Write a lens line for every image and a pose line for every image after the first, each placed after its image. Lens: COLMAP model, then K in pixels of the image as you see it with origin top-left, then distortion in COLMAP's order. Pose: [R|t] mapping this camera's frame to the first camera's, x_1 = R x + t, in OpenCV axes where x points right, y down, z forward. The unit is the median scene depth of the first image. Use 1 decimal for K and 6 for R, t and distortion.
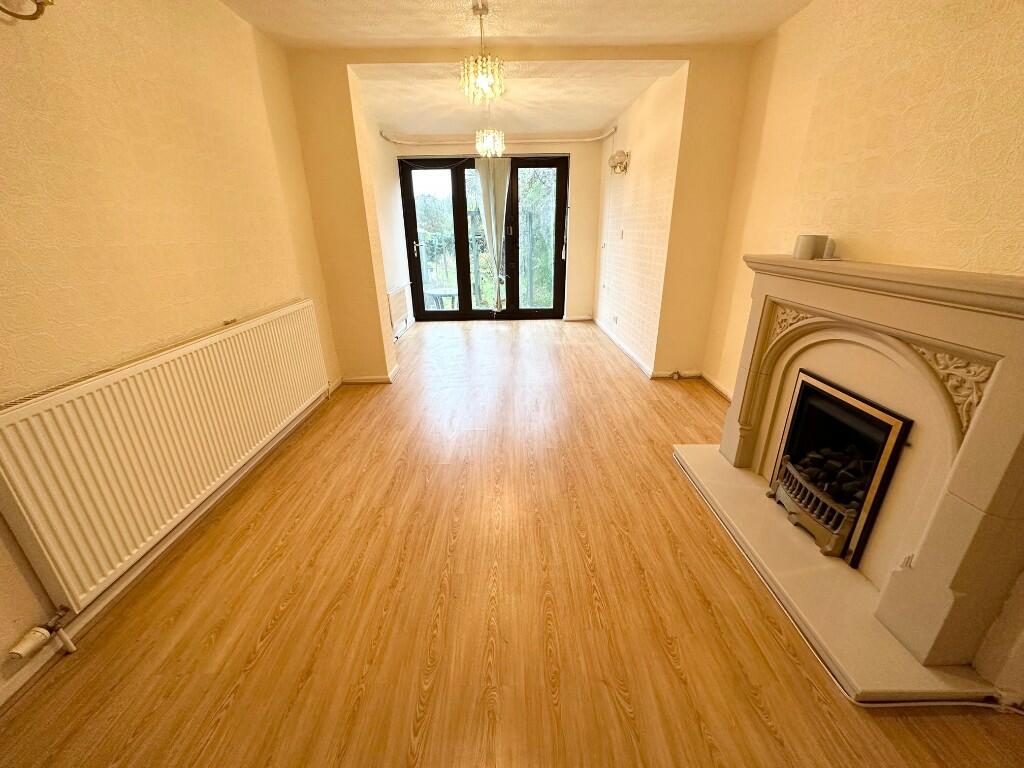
lens RADIAL K [[404.4, 0, 510.8], [0, 404.4, 383.3], [0, 0, 1]] dist [-0.000885, -0.000021]
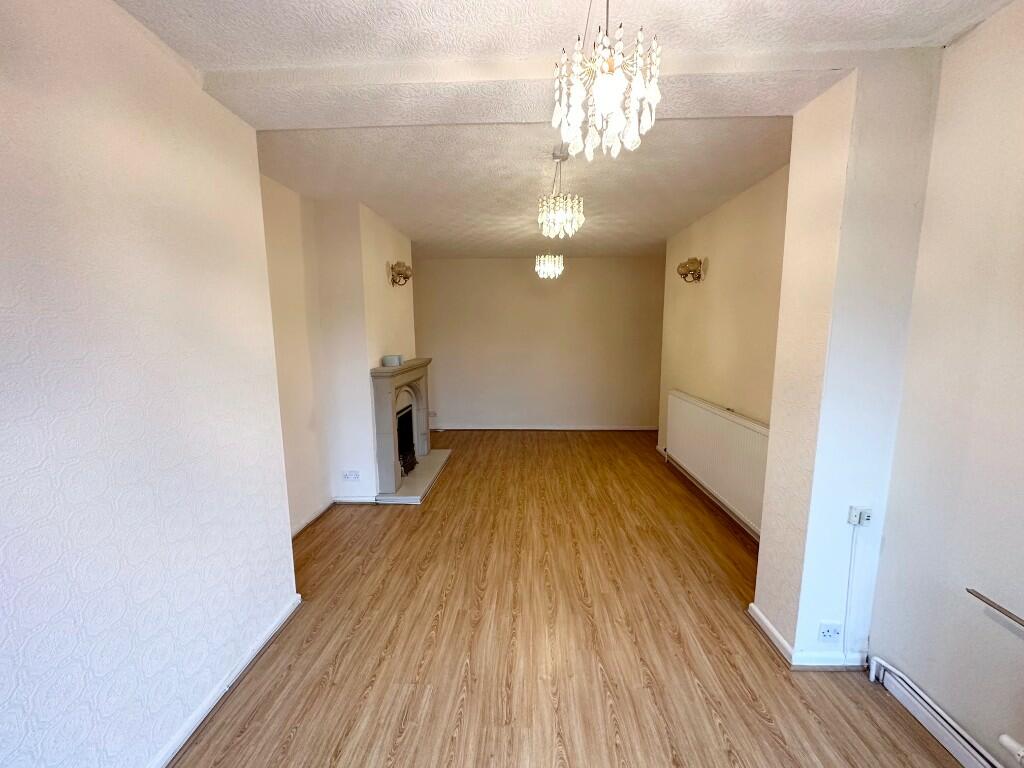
lens RADIAL K [[404.4, 0, 512.7], [0, 404.4, 384.8], [0, 0, 1]] dist [-0.000885, -0.000021]
pose [[-0.998491, 0.015224, 0.052766, -0.001742], [0.038626, 0.877674, 0.477699, -0.872698], [-0.039039, 0.479016, -0.876938, 2.080709]]
